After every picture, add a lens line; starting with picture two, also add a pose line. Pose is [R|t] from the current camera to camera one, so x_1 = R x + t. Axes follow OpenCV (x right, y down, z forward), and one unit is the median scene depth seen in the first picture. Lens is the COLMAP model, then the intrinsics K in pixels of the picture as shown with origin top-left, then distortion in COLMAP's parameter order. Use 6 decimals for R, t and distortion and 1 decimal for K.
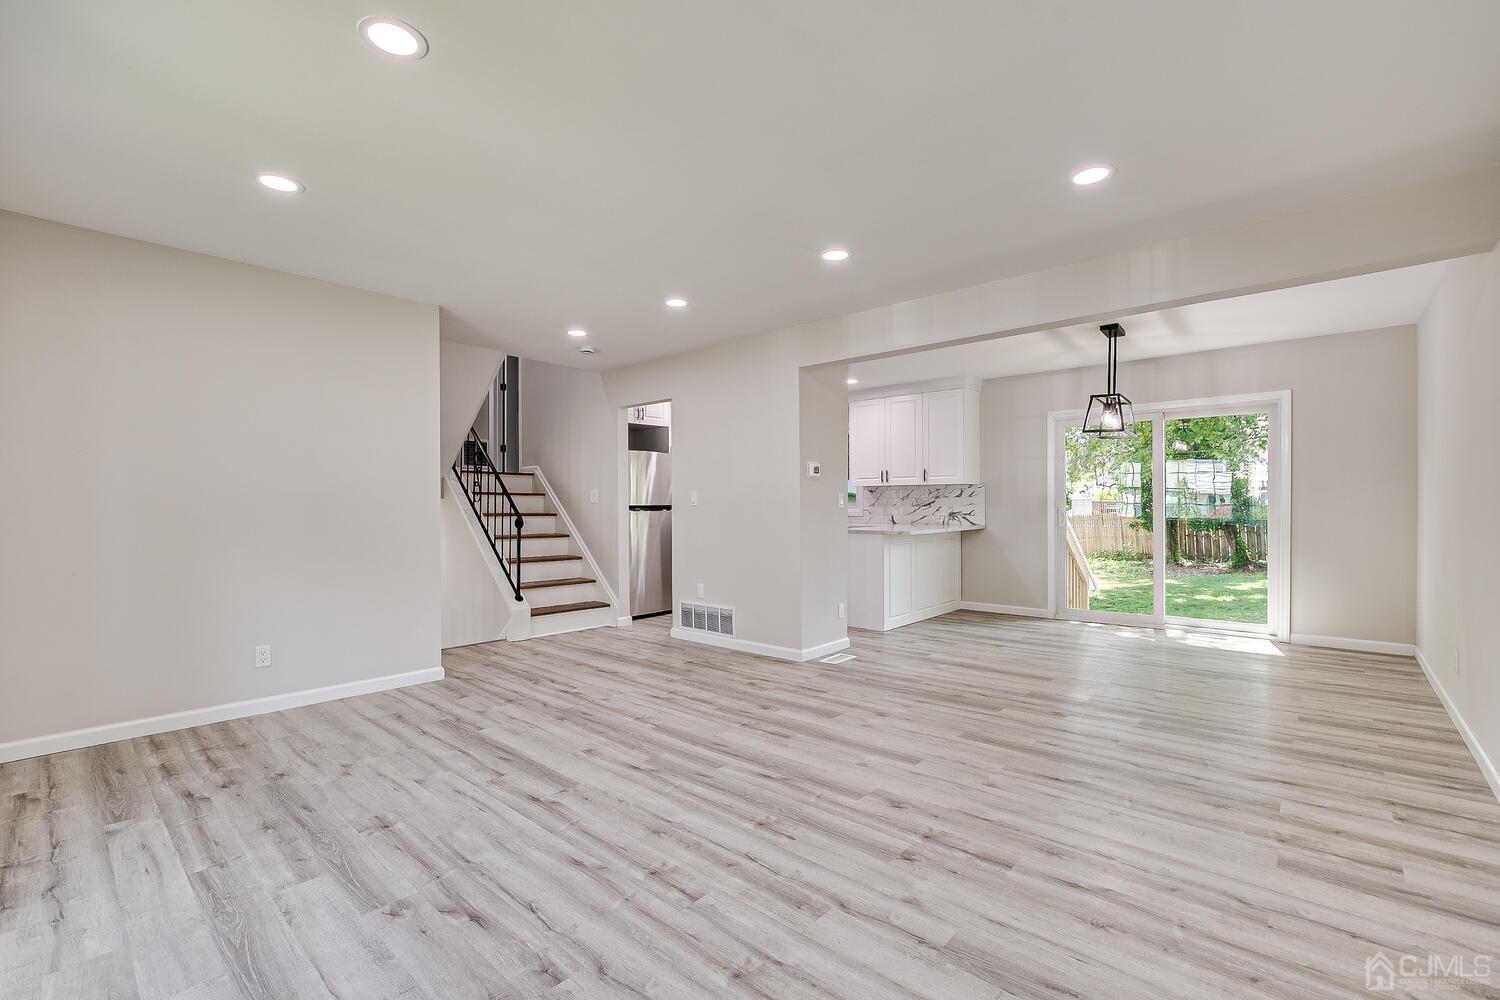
lens RADIAL K [[654.7, 0, 743.3], [0, 654.7, 504.3], [0, 0, 1]] dist [-0.029206, 0.006609]
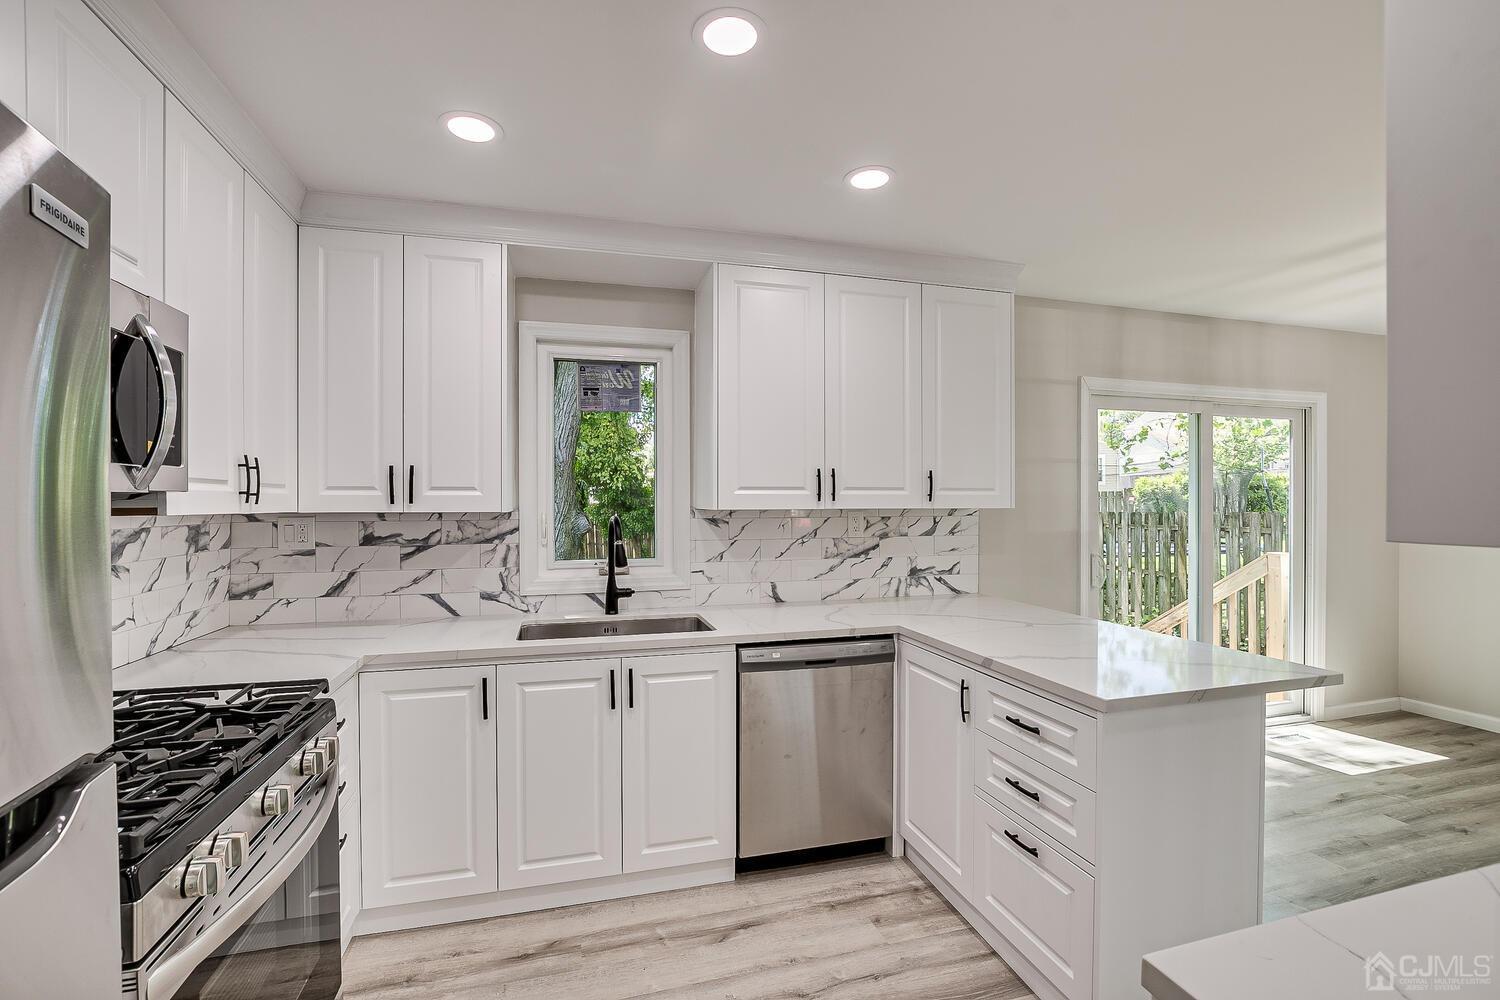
lens RADIAL K [[654.7, 0, 744.8], [0, 654.7, 504.6], [0, 0, 1]] dist [-0.029206, 0.006609]
pose [[0.528907, 0.002509, 0.848676, -0.235607], [0.001265, 0.999992, -0.003745, -0.057354], [-0.848679, 0.003055, 0.528900, 1.615078]]
